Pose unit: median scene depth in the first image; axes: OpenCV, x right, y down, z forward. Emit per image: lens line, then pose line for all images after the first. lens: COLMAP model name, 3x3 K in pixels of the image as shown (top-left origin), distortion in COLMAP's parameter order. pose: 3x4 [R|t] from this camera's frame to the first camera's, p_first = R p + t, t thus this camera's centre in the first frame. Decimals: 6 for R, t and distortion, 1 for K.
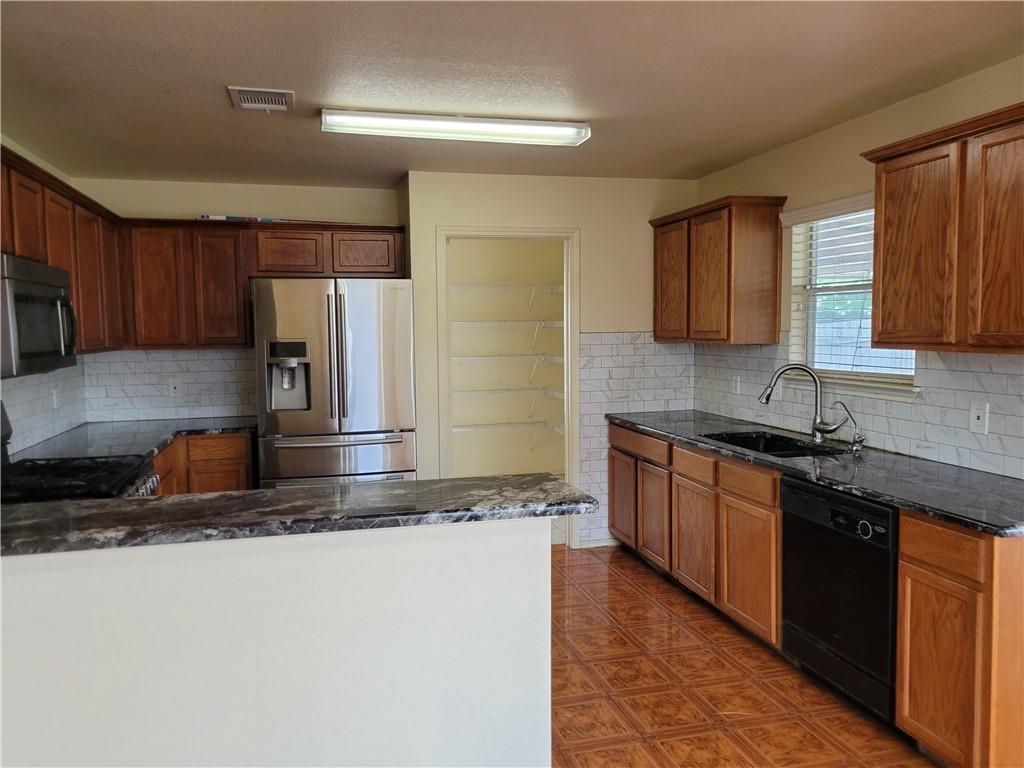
lens RADIAL K [[775.6, 0, 497.8], [0, 775.6, 380.8], [0, 0, 1]] dist [0.045481, -0.029879]
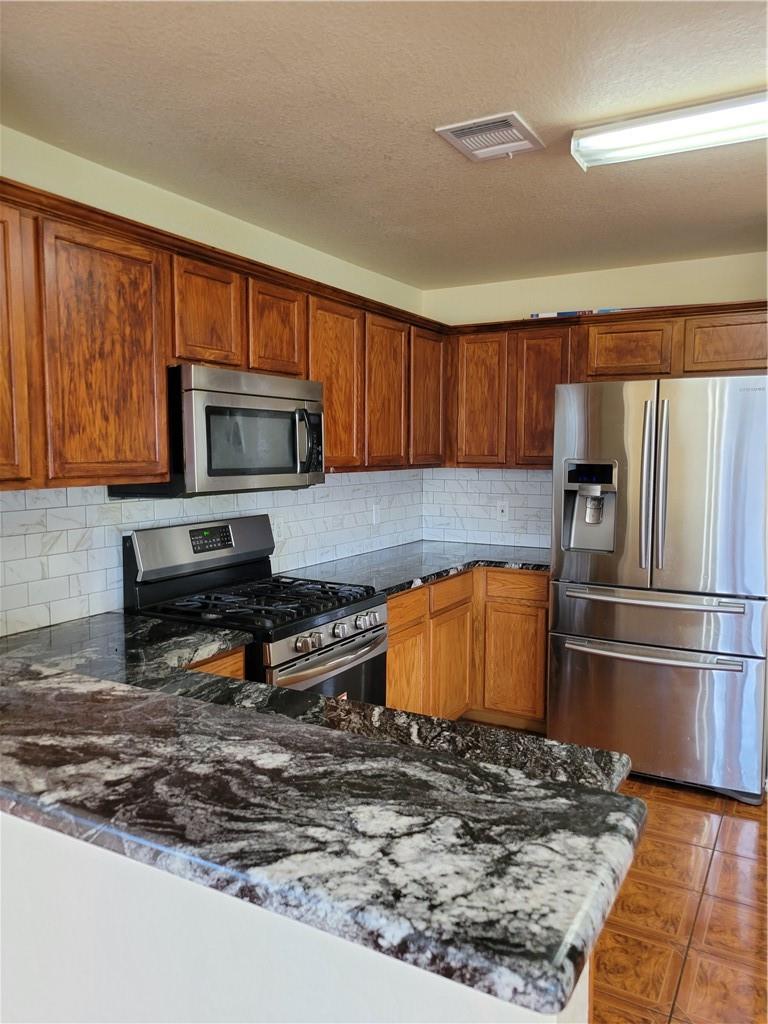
lens RADIAL K [[775.6, 0, 380.3], [0, 775.6, 512.9], [0, 0, 1]] dist [0.045481, -0.029879]
pose [[0.721998, 0.072379, -0.688099, 0.124541], [-0.059056, 0.997331, 0.042941, -0.022852], [0.689371, 0.009633, 0.724345, 0.302077]]
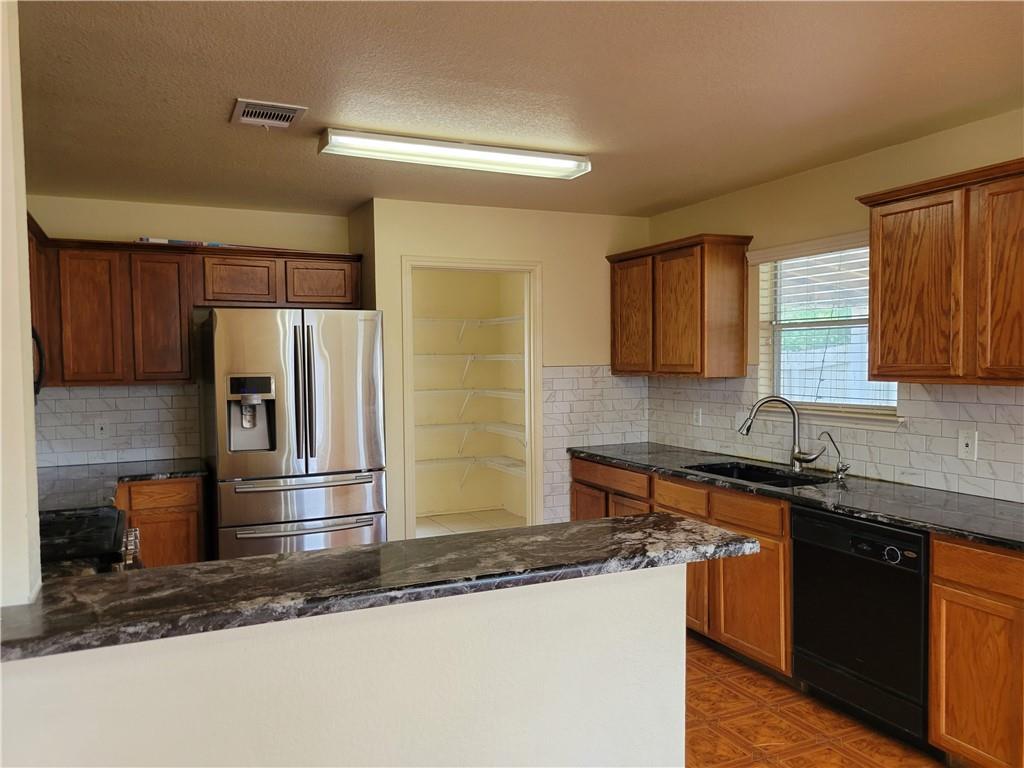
lens RADIAL K [[775.6, 0, 498.3], [0, 775.6, 391.2], [0, 0, 1]] dist [0.045481, -0.029879]
pose [[0.983409, -0.007055, 0.181265, -0.155895], [0.012453, 0.999512, -0.028657, -0.002910], [-0.180974, 0.030439, 0.983017, 0.042361]]
